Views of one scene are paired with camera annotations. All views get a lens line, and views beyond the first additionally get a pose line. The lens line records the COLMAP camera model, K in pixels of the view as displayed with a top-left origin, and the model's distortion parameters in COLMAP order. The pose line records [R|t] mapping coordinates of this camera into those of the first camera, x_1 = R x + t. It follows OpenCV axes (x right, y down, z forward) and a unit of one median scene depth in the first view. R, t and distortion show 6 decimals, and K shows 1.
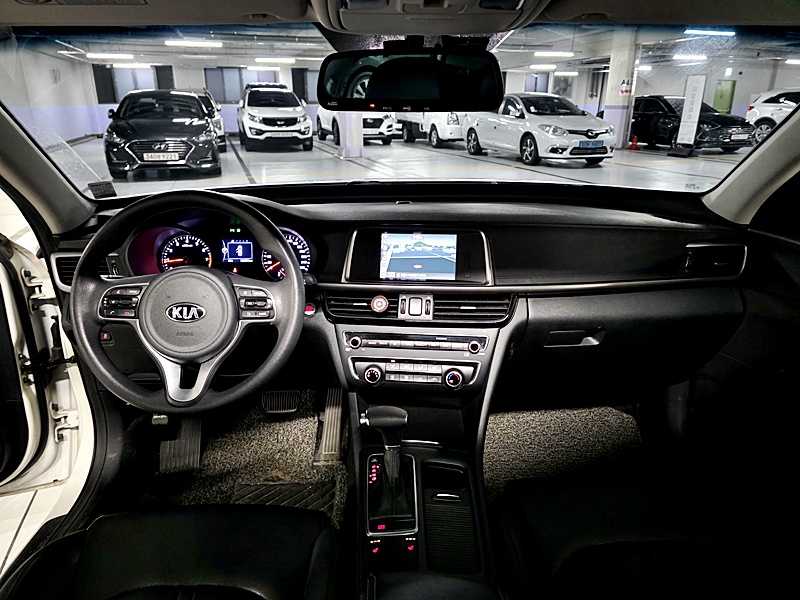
lens RADIAL K [[540.3, 0, 401.0], [0, 540.3, 301.5], [0, 0, 1]] dist [0.013890, 0.001739]
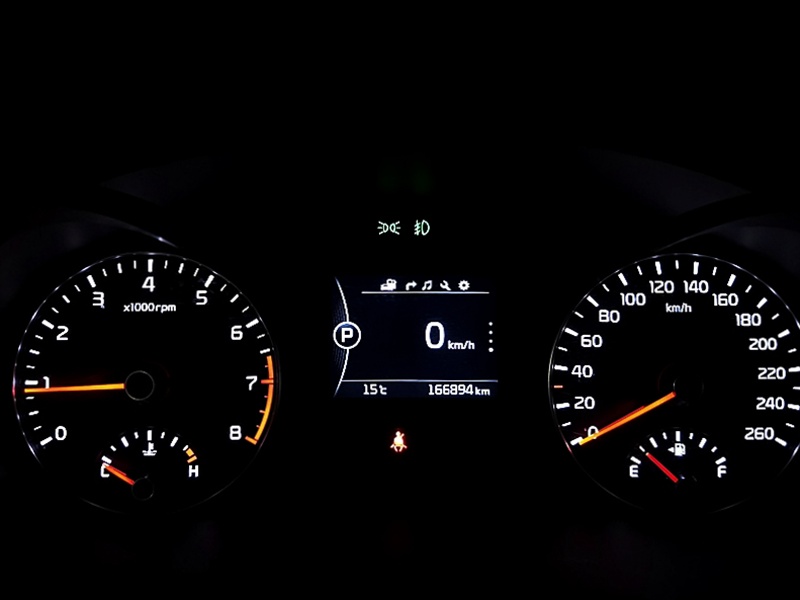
lens RADIAL K [[771.8, 0, 399.3], [0, 771.8, 300.2], [0, 0, 1]] dist [0.015847, 0.000000]
pose [[0.997861, 0.012646, -0.064143, -0.288723], [-0.016784, 0.997783, -0.064400, -0.088609], [0.063186, 0.065339, 0.995861, 0.731431]]
